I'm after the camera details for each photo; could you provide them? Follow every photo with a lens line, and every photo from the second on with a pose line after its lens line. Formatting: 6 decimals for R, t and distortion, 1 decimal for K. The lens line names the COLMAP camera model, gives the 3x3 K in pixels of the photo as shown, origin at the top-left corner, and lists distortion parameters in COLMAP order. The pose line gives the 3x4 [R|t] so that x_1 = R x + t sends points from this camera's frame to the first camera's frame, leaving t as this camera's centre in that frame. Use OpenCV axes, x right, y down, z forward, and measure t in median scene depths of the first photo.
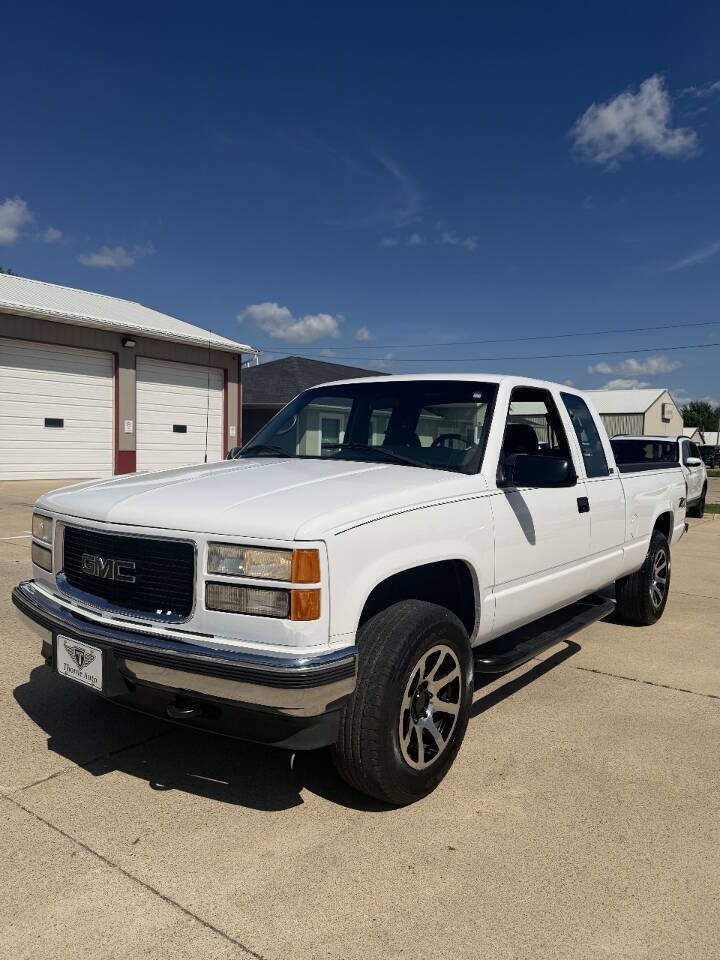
lens RADIAL K [[691.2, 0, 359.3], [0, 691.2, 468.9], [0, 0, 1]] dist [0.003328, -0.047612]
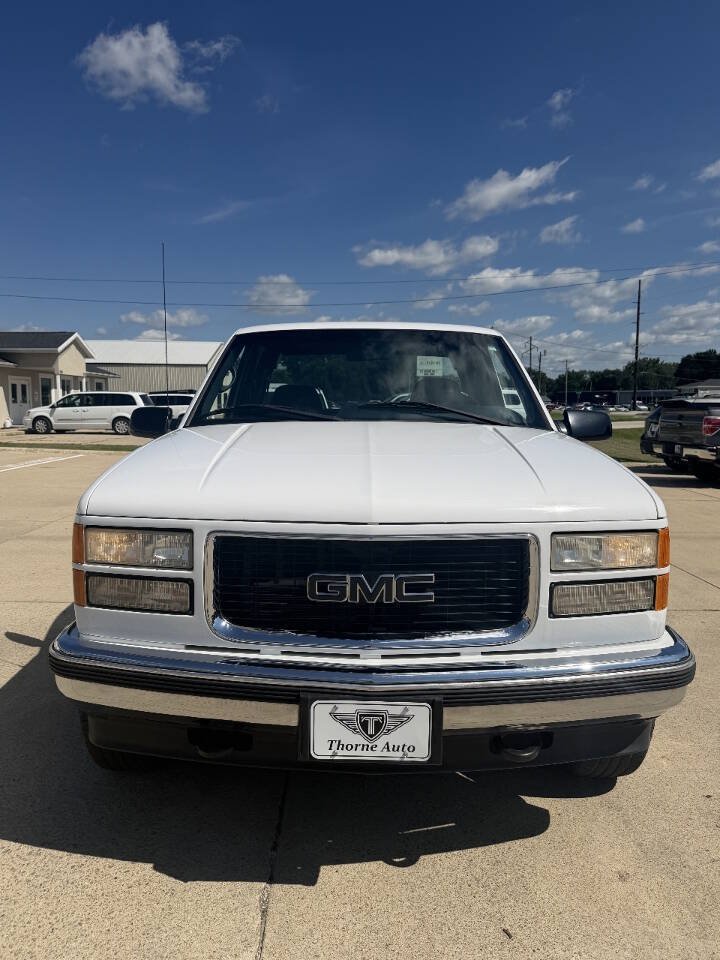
lens RADIAL K [[701.7, 0, 360.0], [0, 701.7, 480.0], [0, 0, 1]] dist [-0.004112, -0.054267]
pose [[0.789276, -0.068499, 0.610206, -0.720634], [0.016408, 0.995756, 0.090556, -0.024335], [-0.613820, -0.061462, 0.787050, 0.424818]]
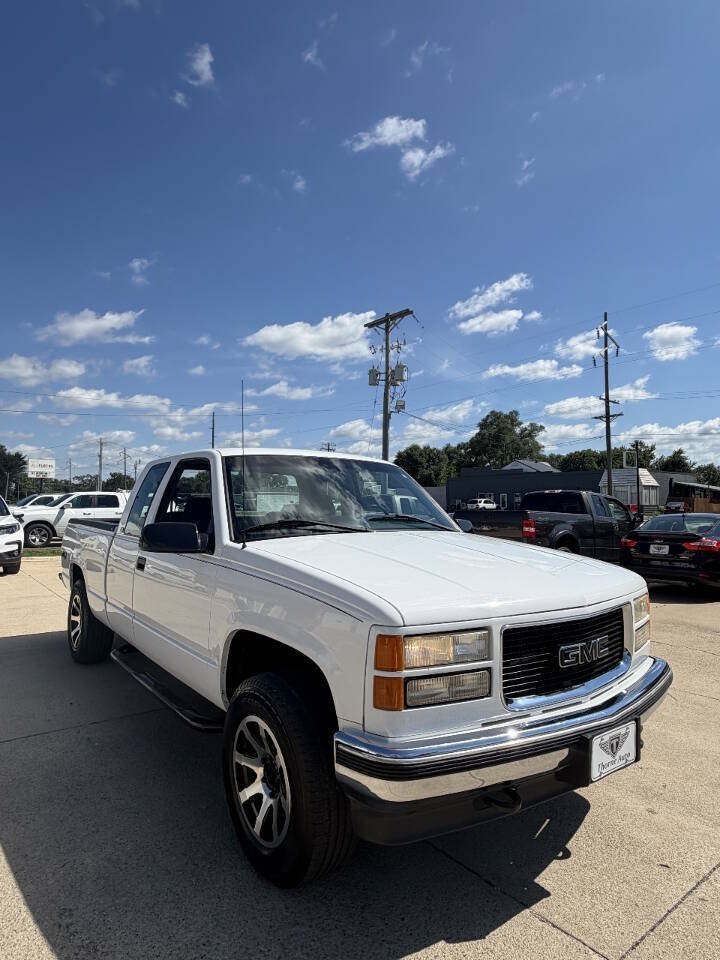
lens RADIAL K [[563.6, 0, 360.0], [0, 563.6, 480.0], [0, 0, 1]] dist [-0.016399, -0.001576]
pose [[0.247317, 0.043498, 0.967958, -1.139446], [0.013966, 0.998728, -0.048449, -0.064933], [-0.968834, 0.025501, 0.246395, 1.012431]]
